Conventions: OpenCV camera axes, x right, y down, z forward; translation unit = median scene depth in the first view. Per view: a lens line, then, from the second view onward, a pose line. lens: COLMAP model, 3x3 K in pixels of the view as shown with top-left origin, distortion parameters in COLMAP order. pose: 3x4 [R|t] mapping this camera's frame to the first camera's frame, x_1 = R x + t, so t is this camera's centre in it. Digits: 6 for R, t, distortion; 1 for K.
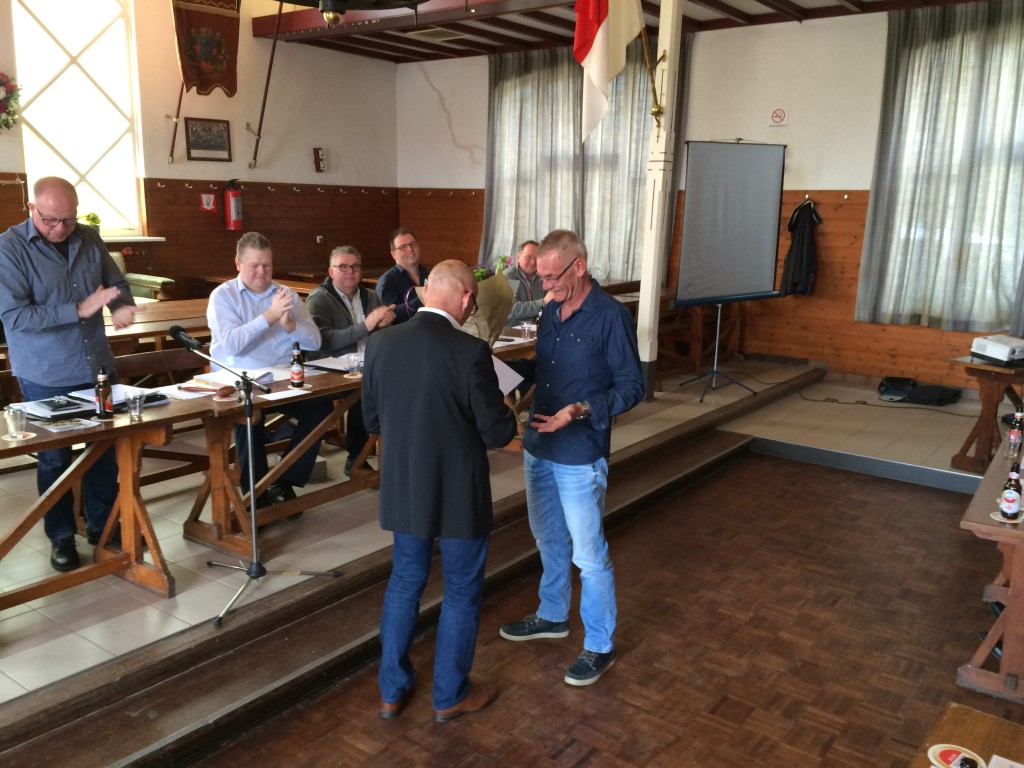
lens RADIAL K [[882.9, 0, 512.0], [0, 882.9, 384.0], [0, 0, 1]] dist [0.103508, -0.143807]
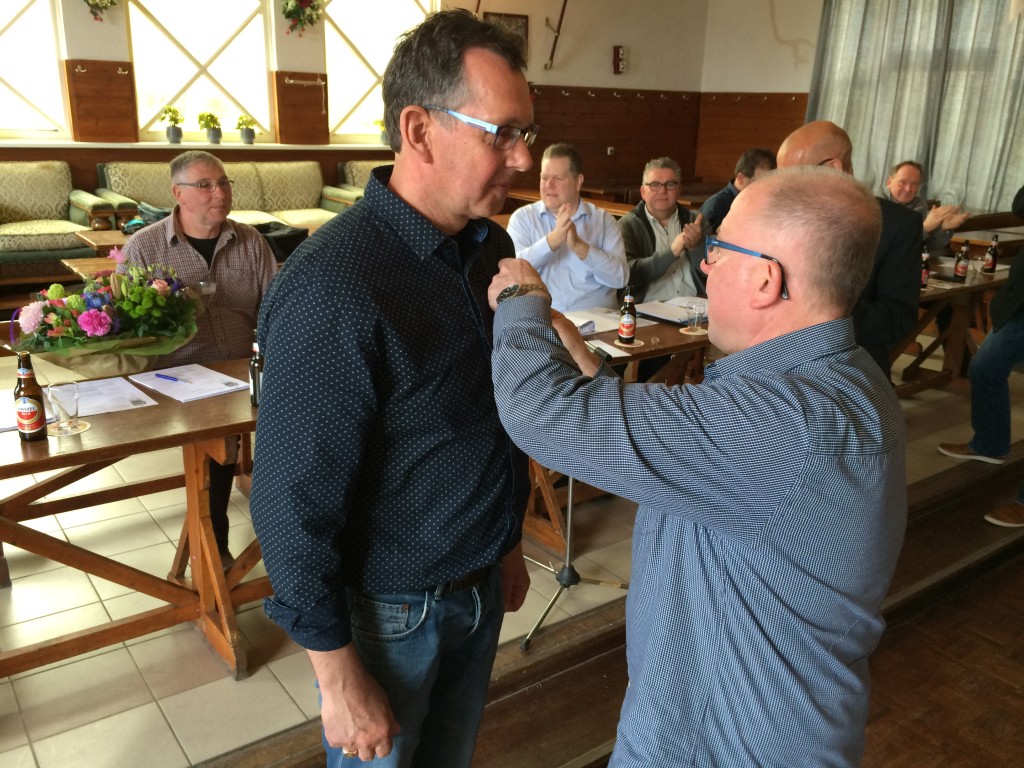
lens RADIAL K [[882.9, 0, 512.0], [0, 882.9, 384.0], [0, 0, 1]] dist [0.103508, -0.143807]
pose [[0.959175, 0.096086, -0.265991, -0.052395], [-0.070875, 0.992170, 0.102832, -0.014114], [0.273790, -0.079782, 0.958475, 0.090628]]
